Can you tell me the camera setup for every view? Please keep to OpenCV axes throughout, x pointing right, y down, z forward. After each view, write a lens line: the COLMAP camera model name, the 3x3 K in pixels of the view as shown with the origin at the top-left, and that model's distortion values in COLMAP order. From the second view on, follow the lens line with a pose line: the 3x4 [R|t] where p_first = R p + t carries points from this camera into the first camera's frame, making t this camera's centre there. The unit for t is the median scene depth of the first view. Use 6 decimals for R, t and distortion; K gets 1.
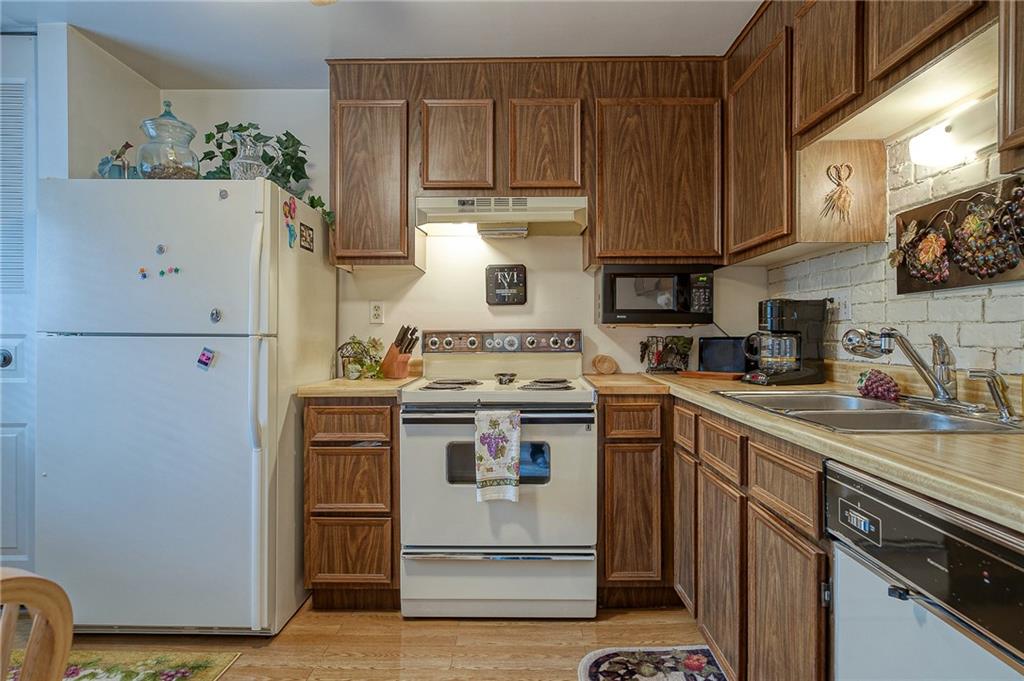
lens RADIAL K [[601.2, 0, 512.0], [0, 601.2, 340.5], [0, 0, 1]] dist [-0.001064, 0.000332]
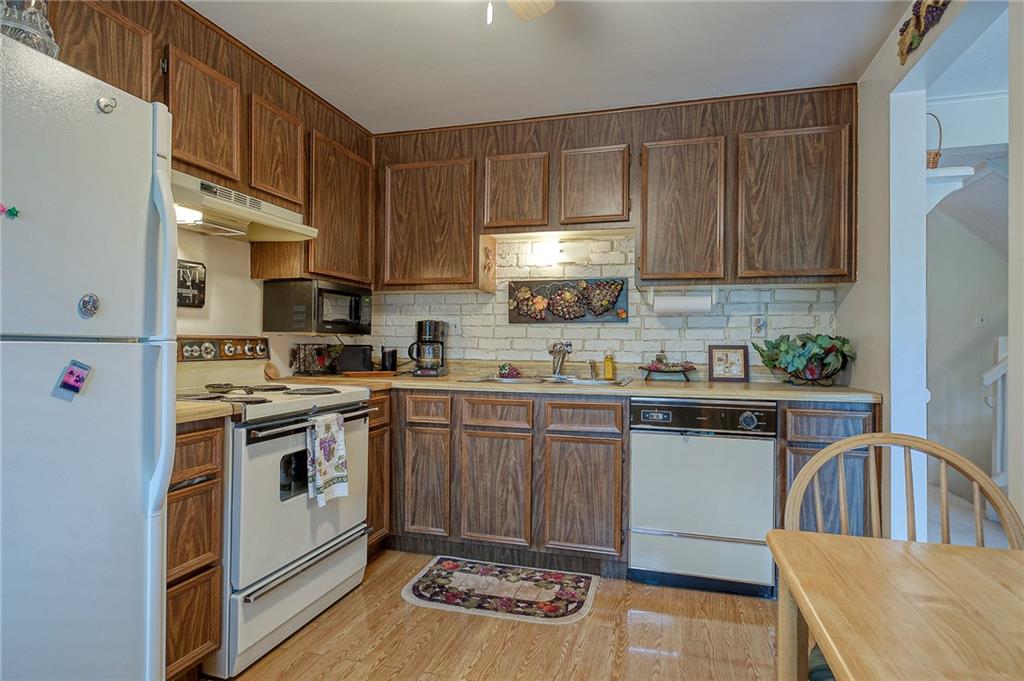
lens RADIAL K [[559.7, 0, 512.0], [0, 559.7, 340.5], [0, 0, 1]] dist [0.003495, -0.000172]
pose [[0.253474, 0.011459, 0.967274, -0.866547], [0.000157, 0.999929, -0.011887, -0.000659], [-0.967342, 0.003165, 0.253455, 0.436306]]
